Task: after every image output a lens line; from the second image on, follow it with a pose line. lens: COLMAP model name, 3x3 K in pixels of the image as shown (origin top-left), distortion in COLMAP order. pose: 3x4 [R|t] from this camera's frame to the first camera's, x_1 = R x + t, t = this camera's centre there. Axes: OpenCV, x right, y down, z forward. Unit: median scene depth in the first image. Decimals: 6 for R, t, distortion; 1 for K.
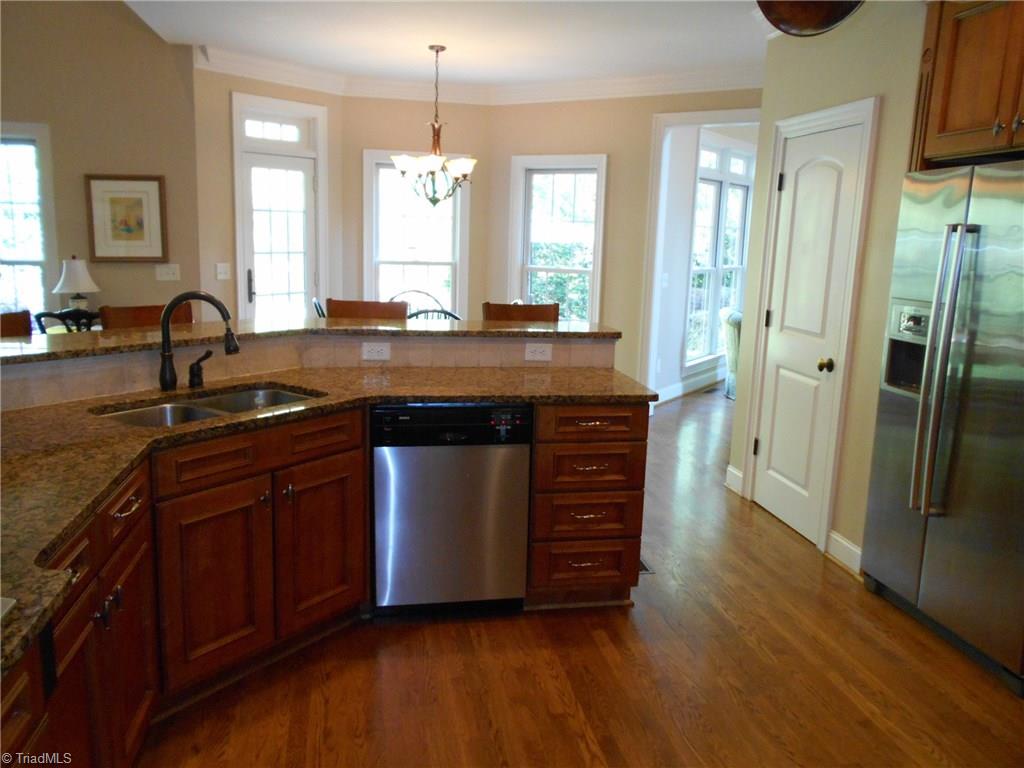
lens RADIAL K [[820.9, 0, 512.1], [0, 820.9, 389.4], [0, 0, 1]] dist [0.003526, 0.014437]
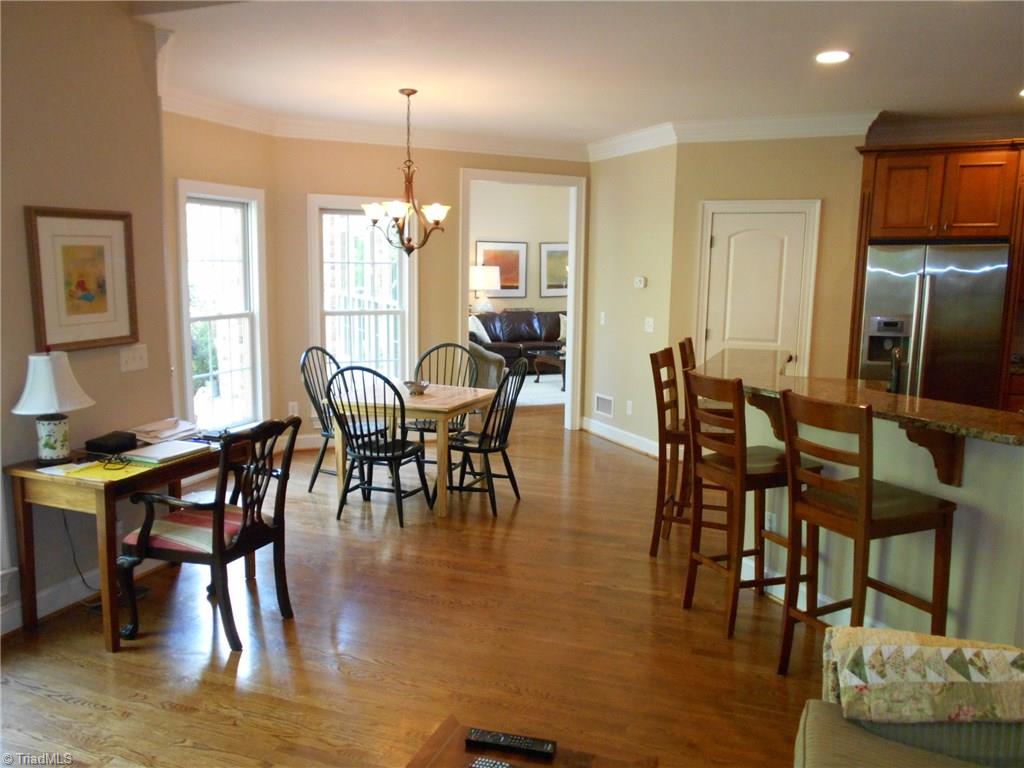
lens RADIAL K [[820.9, 0, 513.5], [0, 820.9, 380.4], [0, 0, 1]] dist [0.003526, 0.014437]
pose [[0.501565, -0.142475, 0.853307, -0.845565], [0.163740, 0.984152, 0.068077, -0.121895], [-0.849483, 0.105576, 0.516945, 0.413142]]
